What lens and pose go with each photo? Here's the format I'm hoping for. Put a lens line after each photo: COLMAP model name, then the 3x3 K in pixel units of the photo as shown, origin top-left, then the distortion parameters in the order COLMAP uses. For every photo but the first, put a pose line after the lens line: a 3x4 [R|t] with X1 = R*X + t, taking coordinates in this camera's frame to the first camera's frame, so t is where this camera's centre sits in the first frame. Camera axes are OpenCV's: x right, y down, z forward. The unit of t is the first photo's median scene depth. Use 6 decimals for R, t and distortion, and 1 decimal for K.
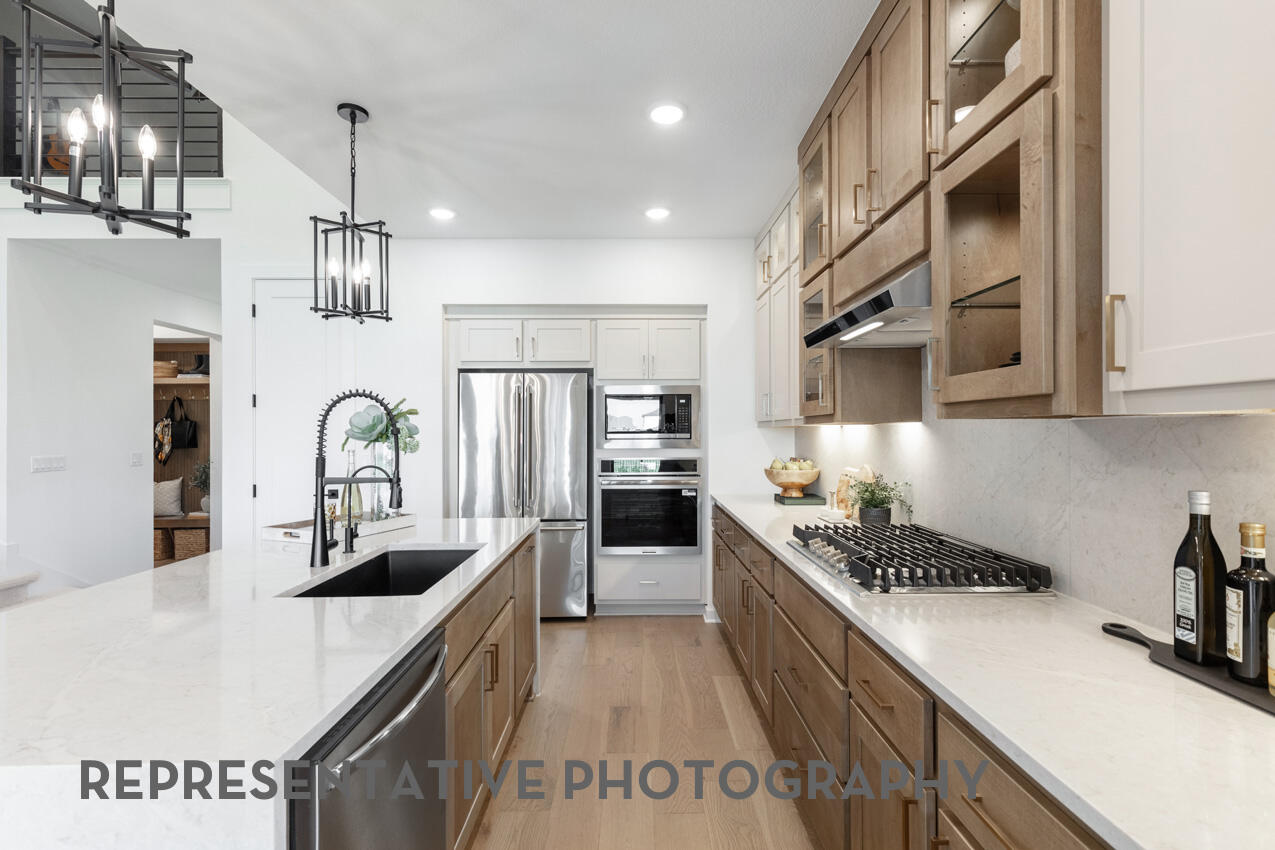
lens RADIAL K [[572.2, 0, 637.3], [0, 572.2, 431.7], [0, 0, 1]] dist [0.001083, -0.000157]
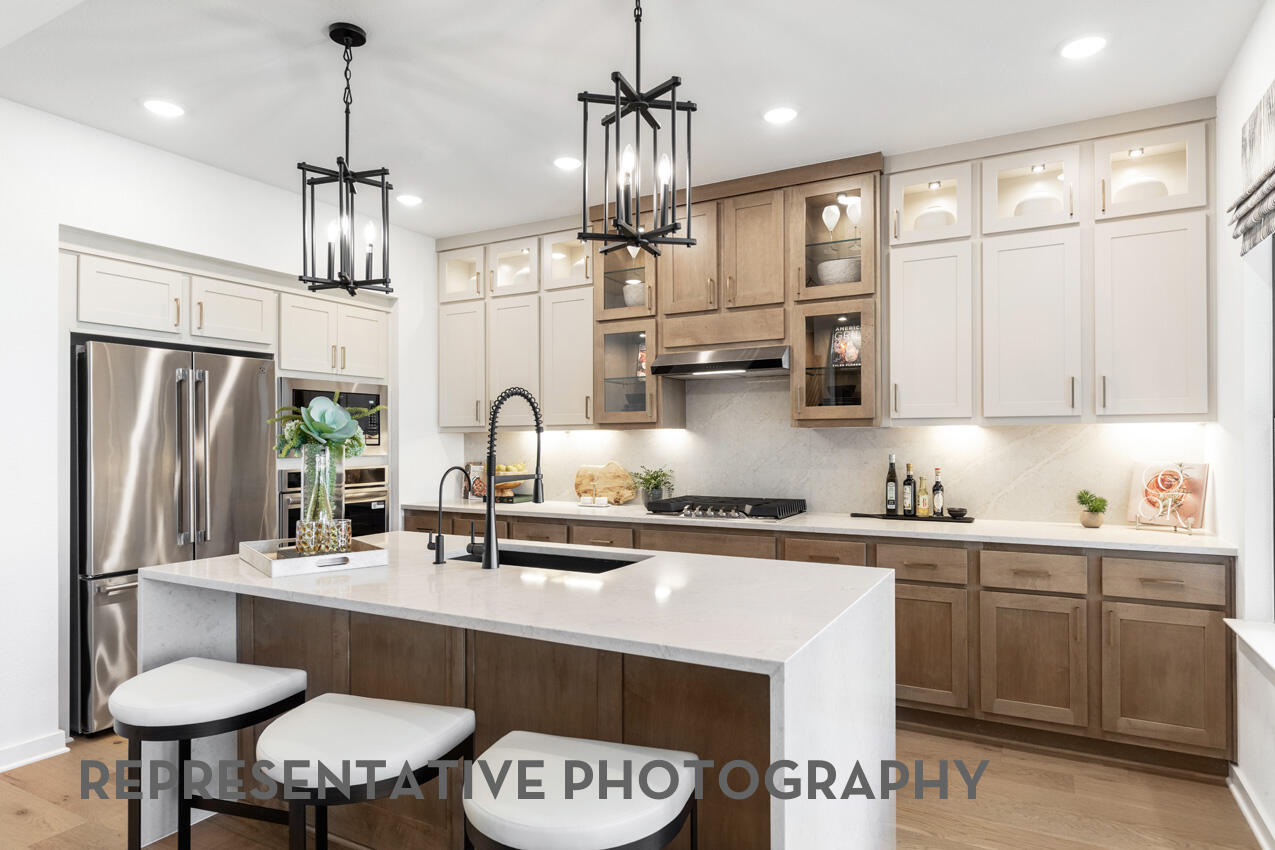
lens RADIAL K [[750.4, 0, 634.3], [0, 750.4, 438.0], [0, 0, 1]] dist [0.019993, 0.000214]
pose [[0.490282, 0.003096, 0.871559, -1.552930], [0.004369, 0.999972, -0.006010, 0.022252], [-0.871553, 0.006755, 0.490254, 0.164004]]
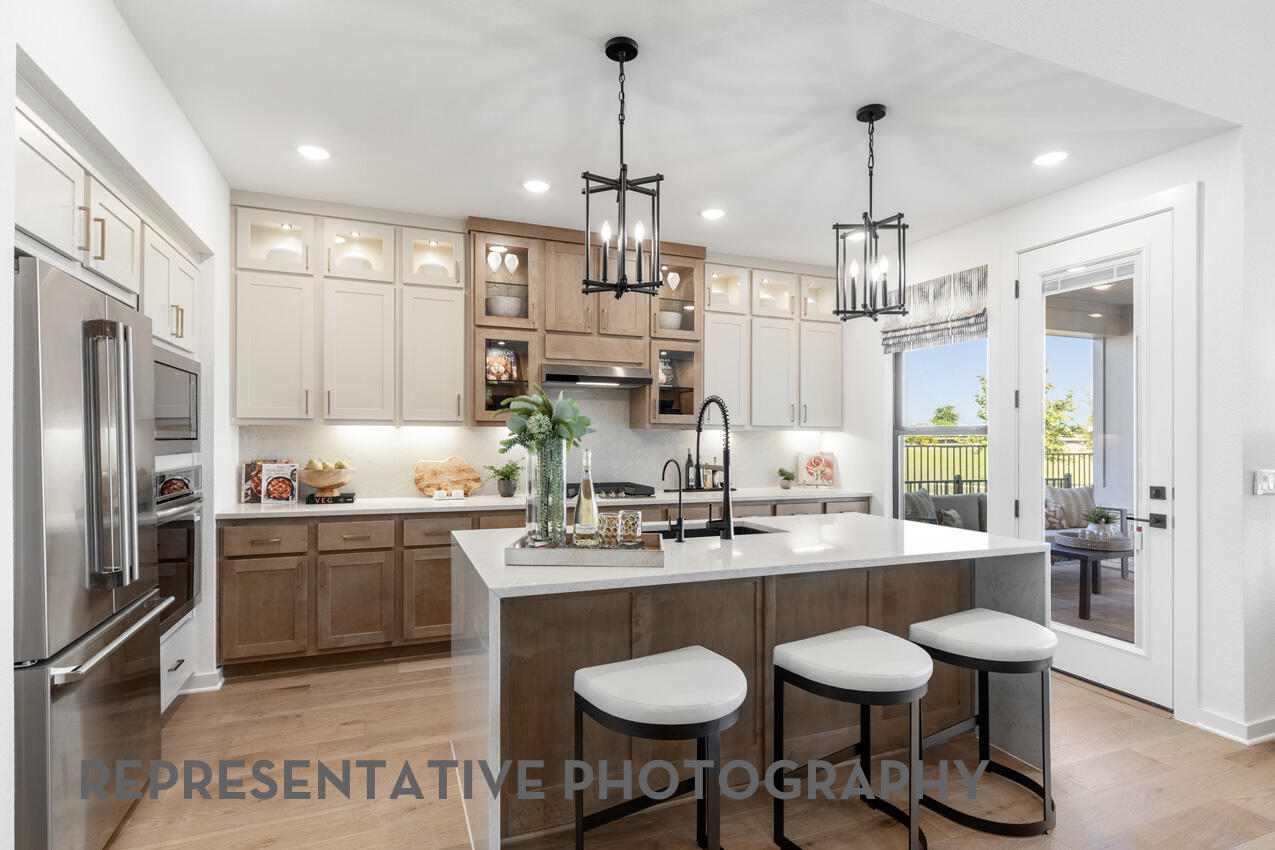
lens RADIAL K [[626.6, 0, 640.3], [0, 626.6, 431.2], [0, 0, 1]] dist [-0.000537, -0.000743]
pose [[-0.360656, 0.011176, 0.932632, -1.707224], [-0.004044, 0.999900, -0.013546, 0.023069], [-0.932690, -0.008658, -0.360575, 1.629720]]
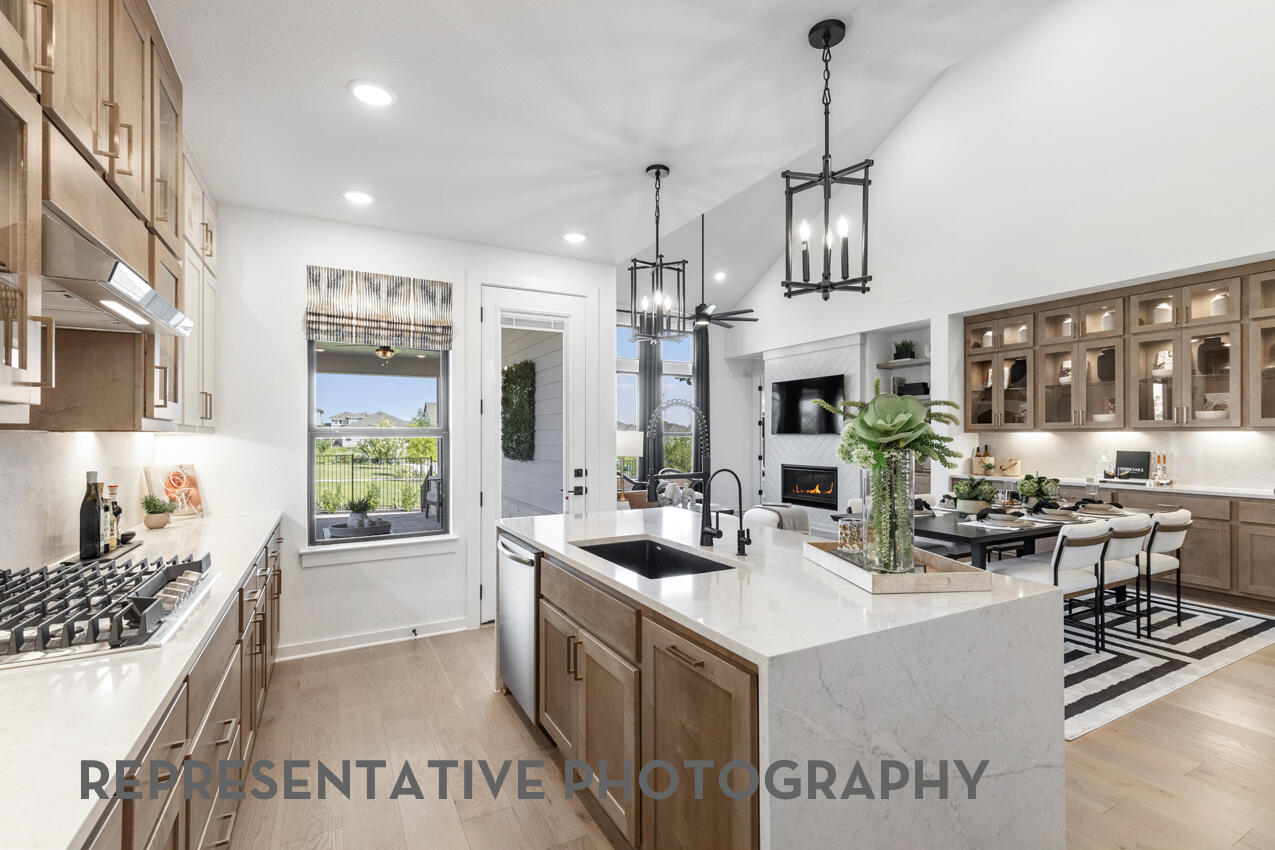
lens RADIAL K [[571.3, 0, 634.2], [0, 571.3, 430.4], [0, 0, 1]] dist [-0.001976, -0.000175]
pose [[-0.887469, 0.006018, -0.460828, 0.204427], [0.009172, 0.999947, -0.004605, -0.006565], [0.460776, -0.008314, -0.887477, 1.977927]]
